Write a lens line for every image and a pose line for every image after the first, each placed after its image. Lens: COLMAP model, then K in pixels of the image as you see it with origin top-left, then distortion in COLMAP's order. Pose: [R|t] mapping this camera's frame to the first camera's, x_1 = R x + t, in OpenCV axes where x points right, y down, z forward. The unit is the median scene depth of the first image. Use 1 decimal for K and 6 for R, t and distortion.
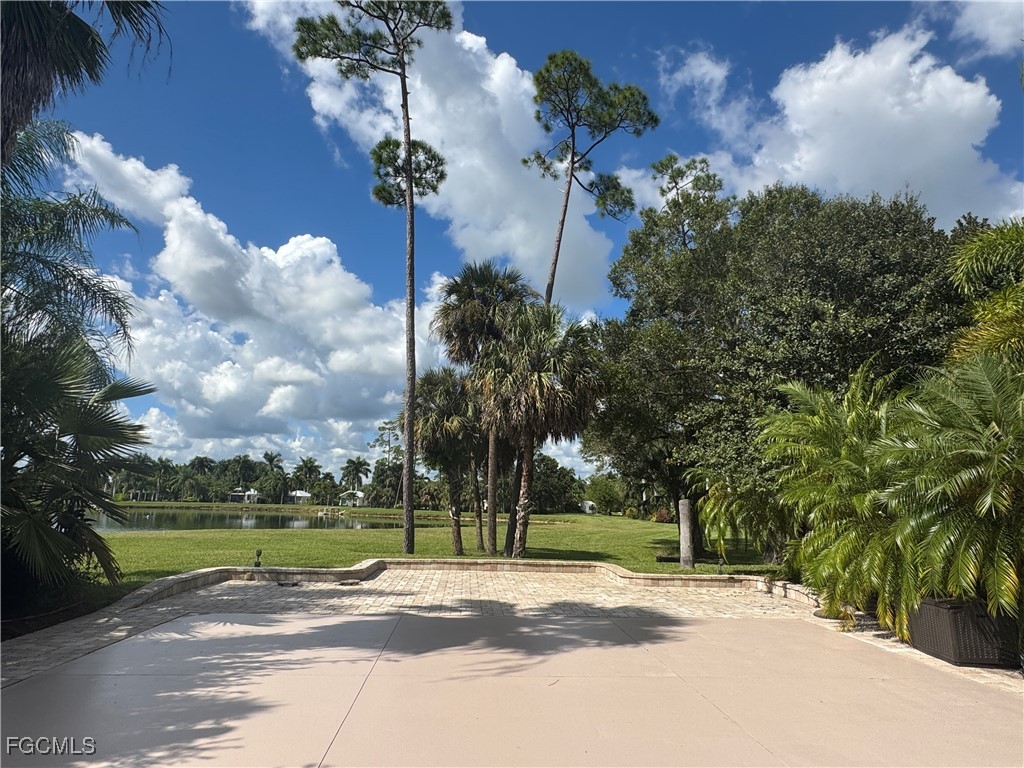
lens RADIAL K [[607.9, 0, 507.3], [0, 607.9, 386.7], [0, 0, 1]] dist [-0.002214, -0.002579]
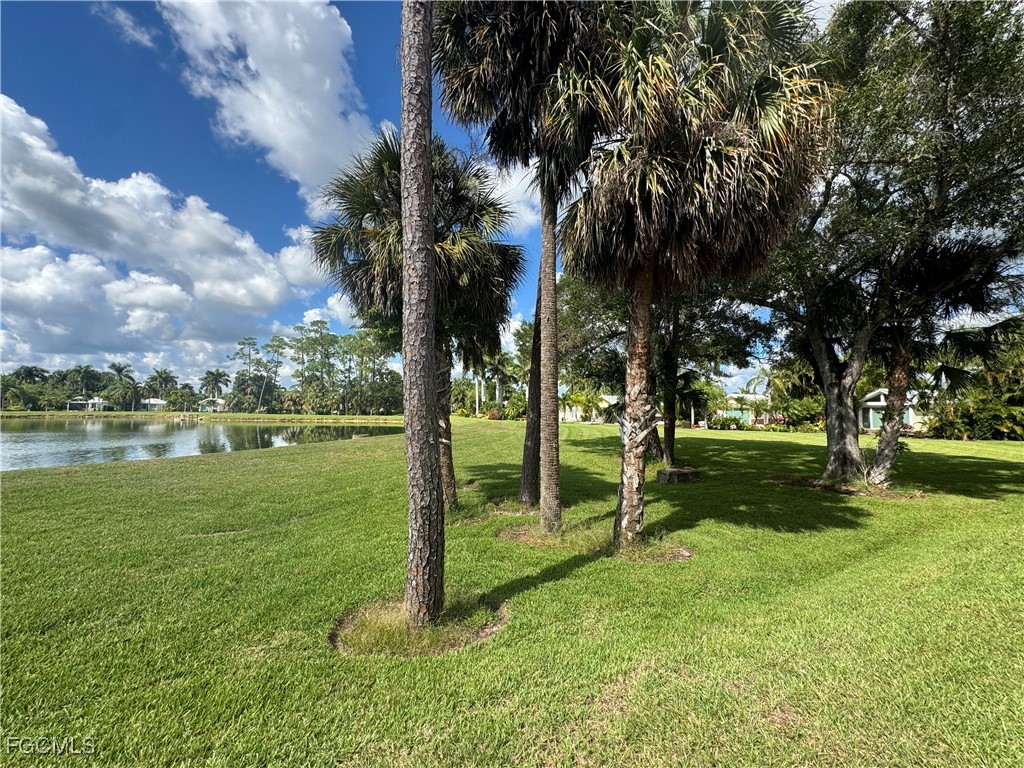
lens RADIAL K [[408.9, 0, 510.8], [0, 408.9, 383.3], [0, 0, 1]] dist [-0.003832, 0.001285]
pose [[0.927158, 0.005784, 0.374625, -0.132722], [-0.056216, 0.990709, 0.123832, 0.098247], [-0.370428, -0.135872, 0.918870, 0.540773]]
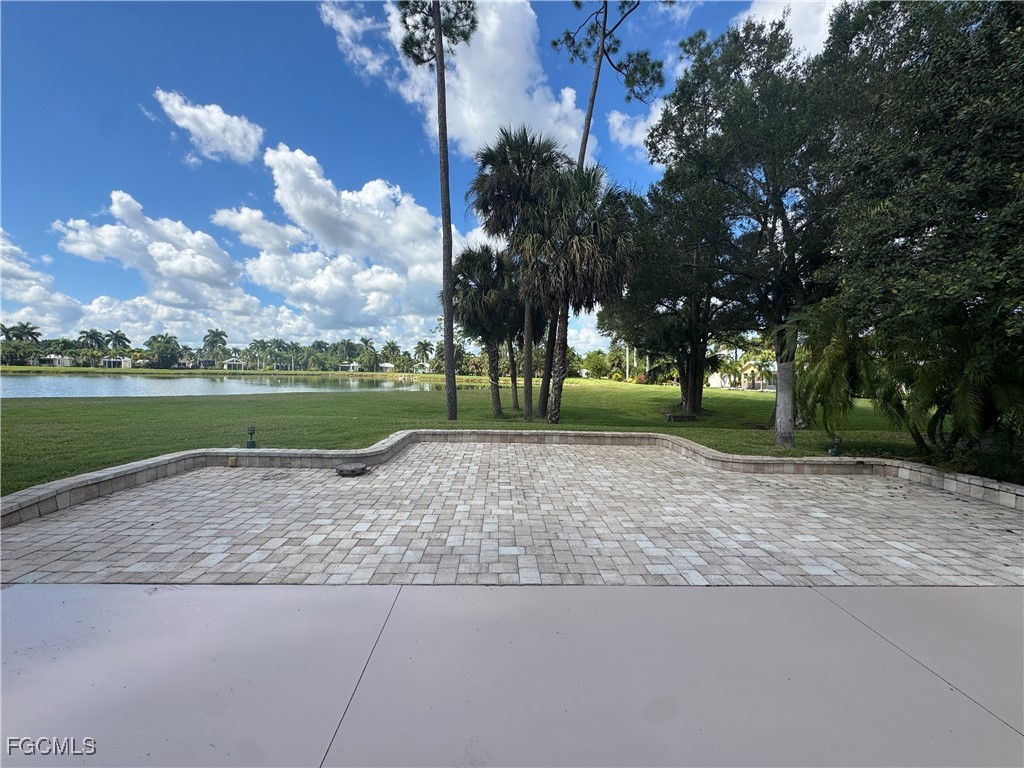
lens RADIAL K [[408.9, 0, 509.4], [0, 408.9, 385.3], [0, 0, 1]] dist [-0.003832, 0.001285]
pose [[0.999110, -0.002073, -0.042140, -0.021071], [0.011388, 0.974972, 0.222037, 0.042258], [0.040625, -0.222319, 0.974127, 0.211178]]
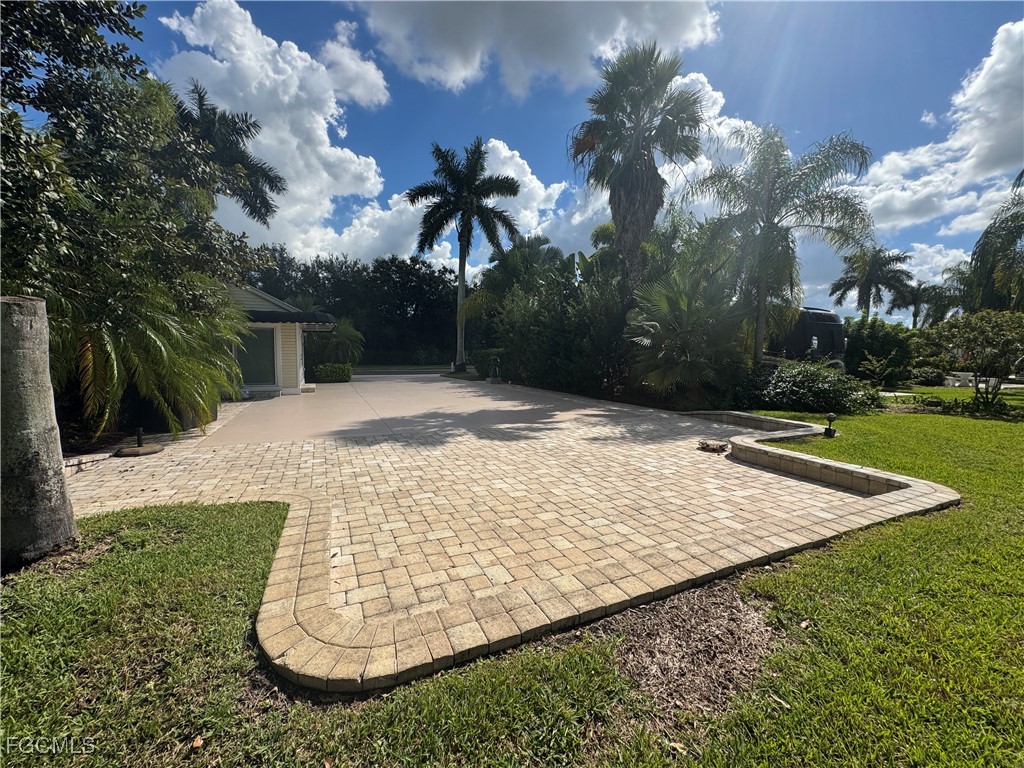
lens RADIAL K [[408.9, 0, 508.7], [0, 408.9, 386.0], [0, 0, 1]] dist [-0.003832, 0.001285]
pose [[-0.934614, -0.004663, -0.355632, 0.073260], [0.034165, 0.994113, -0.102822, 0.113475], [0.354018, -0.108249, -0.928953, 0.562123]]
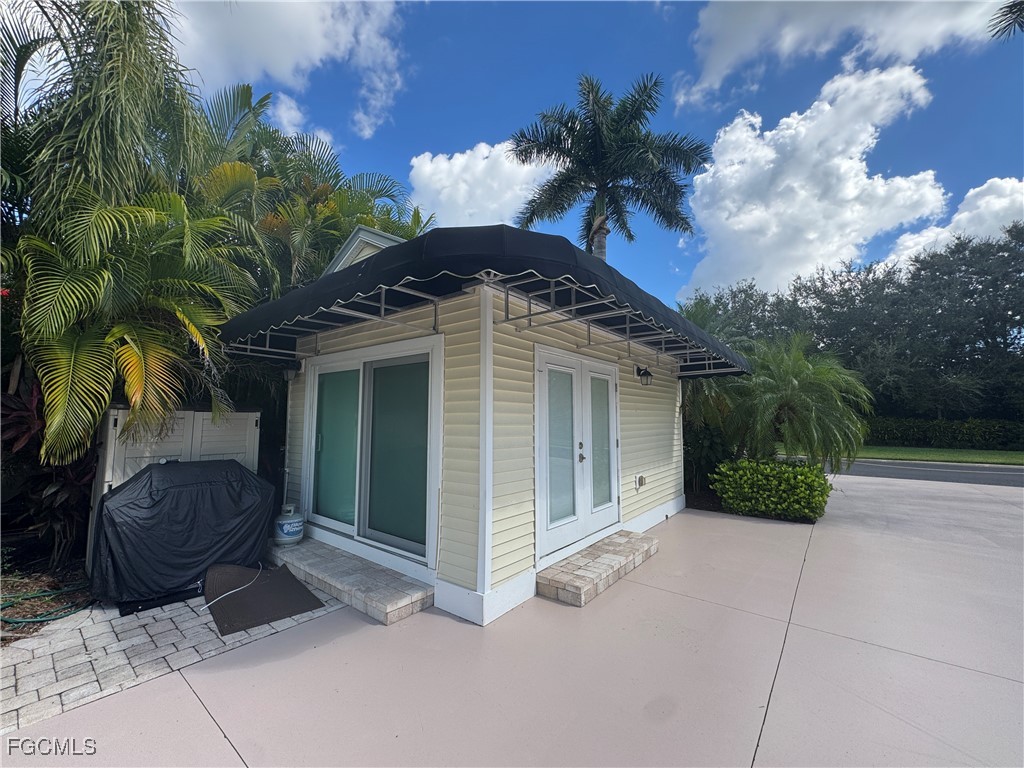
lens RADIAL K [[408.9, 0, 509.8], [0, 408.9, 383.9], [0, 0, 1]] dist [-0.003832, 0.001285]
pose [[-0.733887, 0.032821, 0.678479, 0.049665], [-0.145426, 0.968081, -0.204133, 0.026848], [-0.663522, -0.248479, -0.705689, 0.129981]]
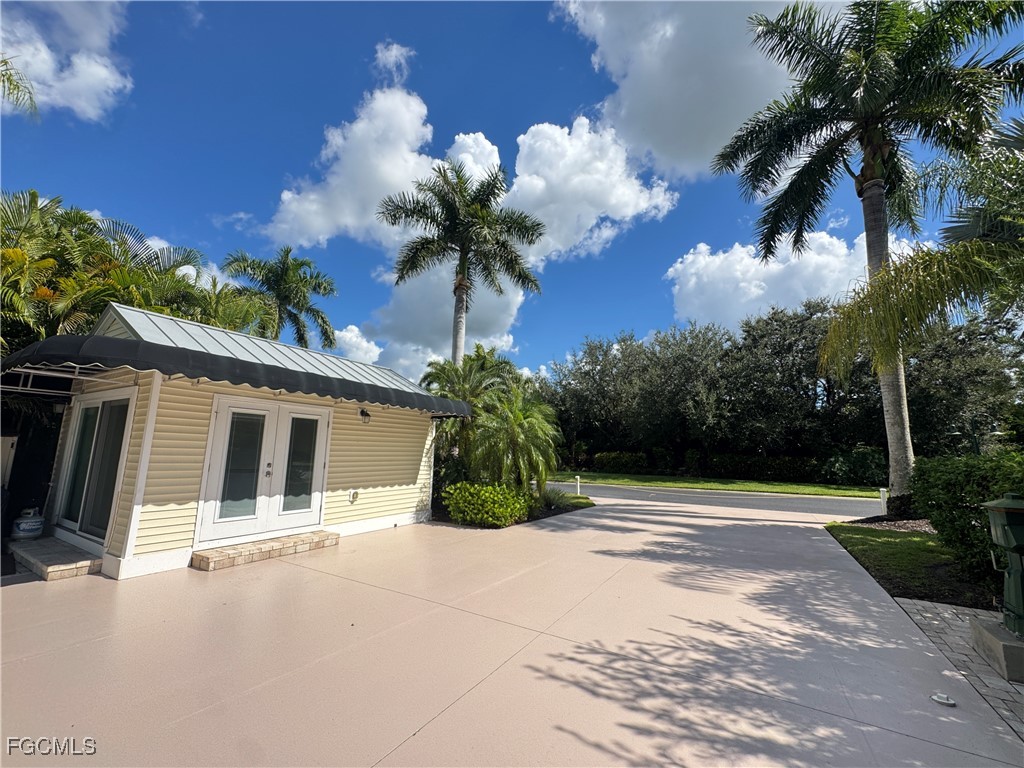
lens RADIAL K [[408.9, 0, 511.1], [0, 408.9, 385.0], [0, 0, 1]] dist [-0.003832, 0.001285]
pose [[-0.818072, 0.053796, 0.572594, -0.096011], [-0.144984, 0.944169, -0.295846, 0.019218], [-0.556541, -0.325040, -0.764599, 0.106249]]
